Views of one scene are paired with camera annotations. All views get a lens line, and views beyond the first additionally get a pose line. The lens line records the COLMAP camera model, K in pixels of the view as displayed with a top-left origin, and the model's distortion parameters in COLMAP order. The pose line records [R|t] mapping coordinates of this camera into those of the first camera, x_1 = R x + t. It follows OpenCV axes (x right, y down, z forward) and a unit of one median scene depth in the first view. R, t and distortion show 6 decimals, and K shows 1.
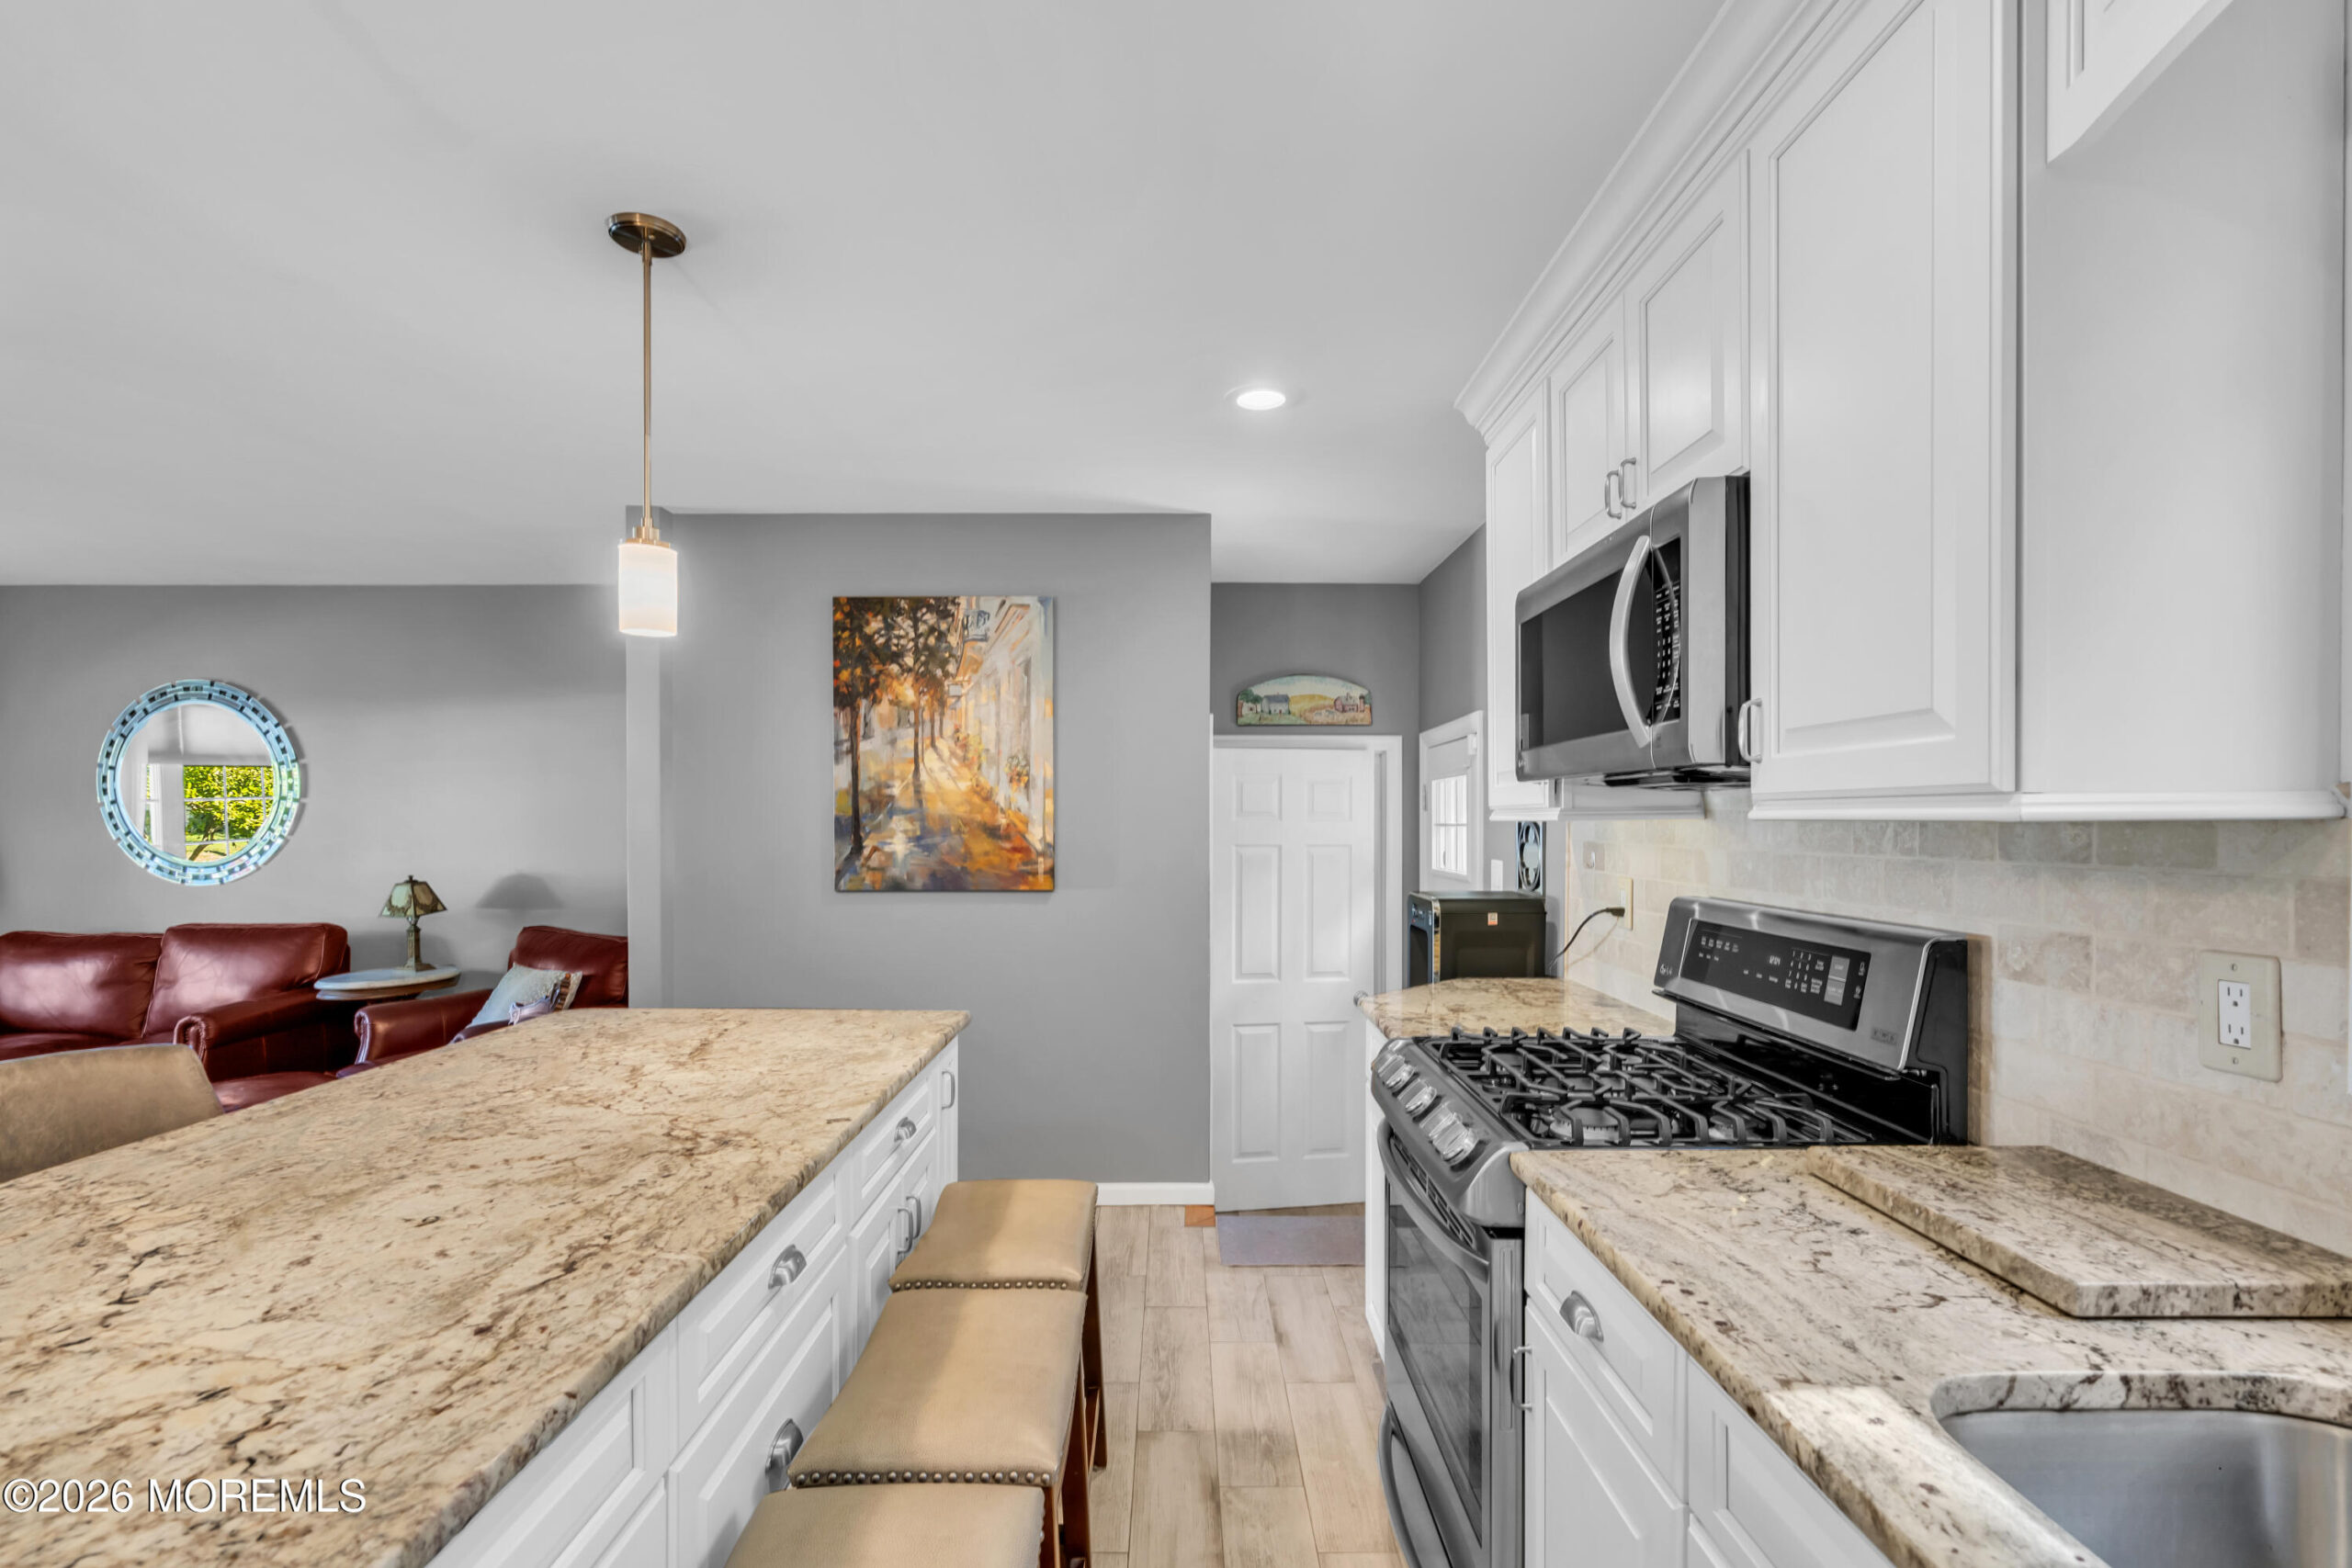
lens RADIAL K [[1063.6, 0, 1169.3], [0, 1063.6, 819.2], [0, 0, 1]] dist [-0.003458, 0.000046]
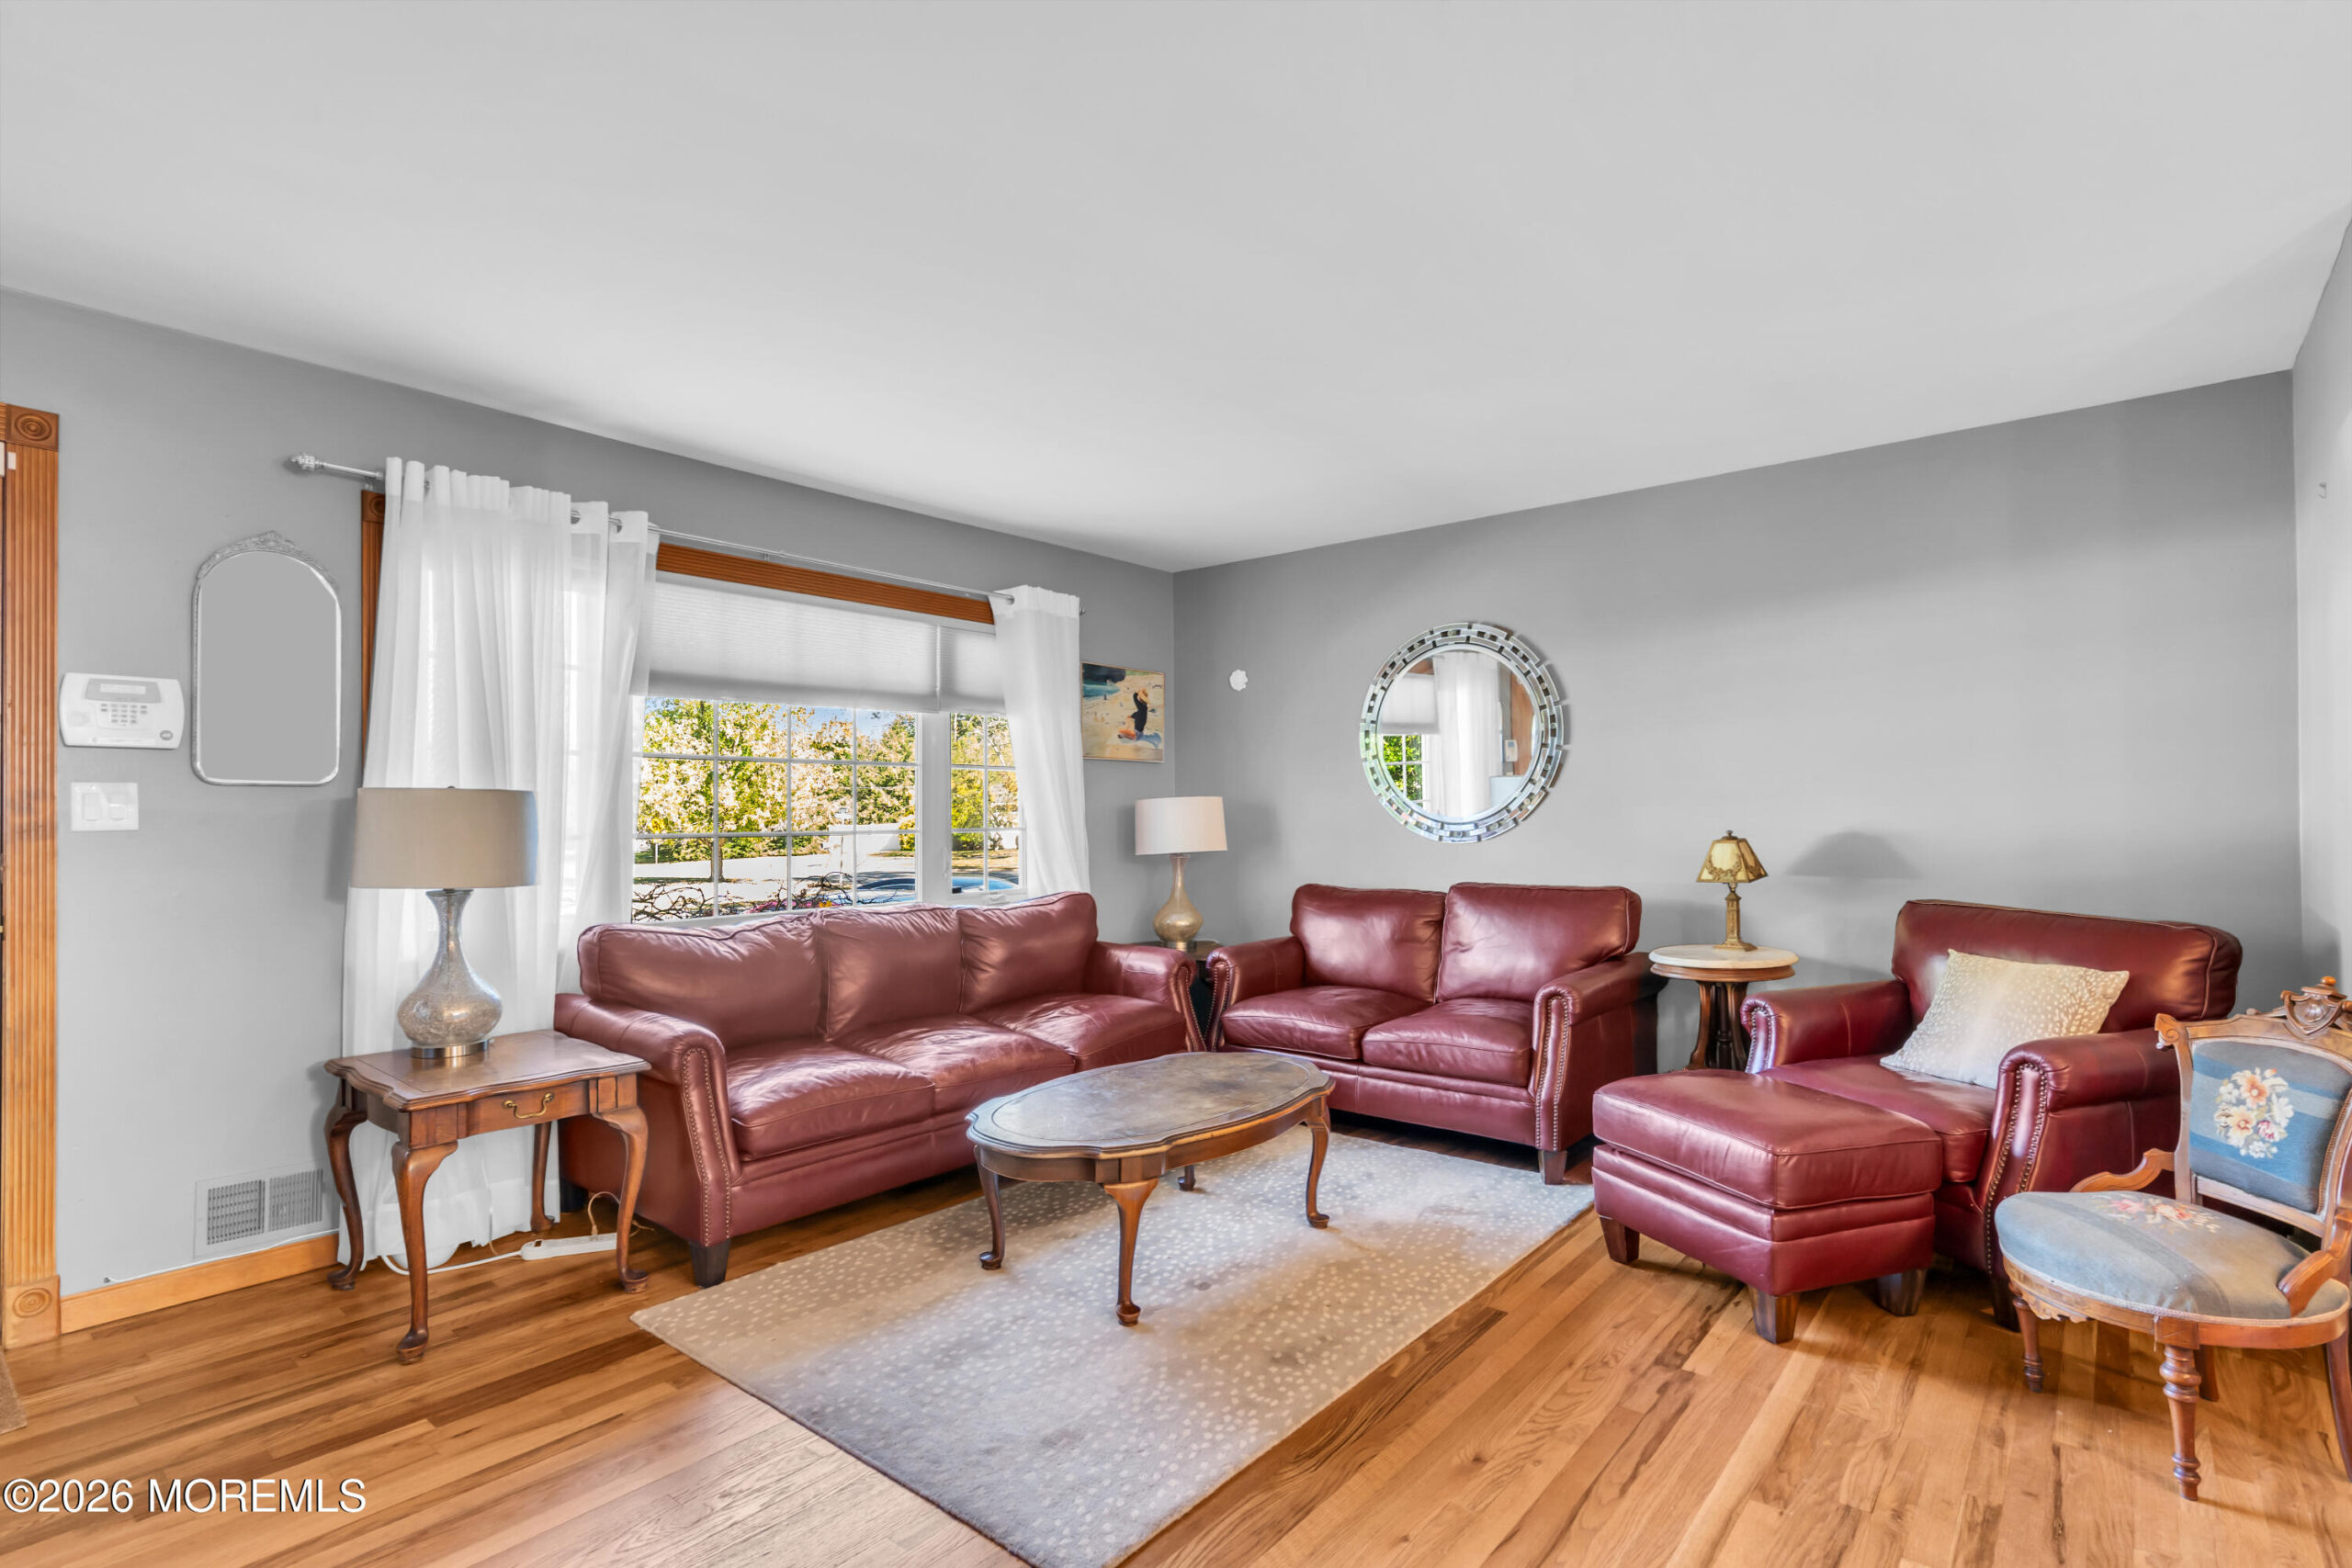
lens RADIAL K [[1136.3, 0, 1172.6], [0, 1136.3, 808.0], [0, 0, 1]] dist [-0.000715, 0.001098]
pose [[0.773117, -0.007244, -0.634222, -0.617421], [0.006539, 0.999973, -0.003451, 0.044017], [0.634230, -0.001480, 0.773143, 0.084317]]
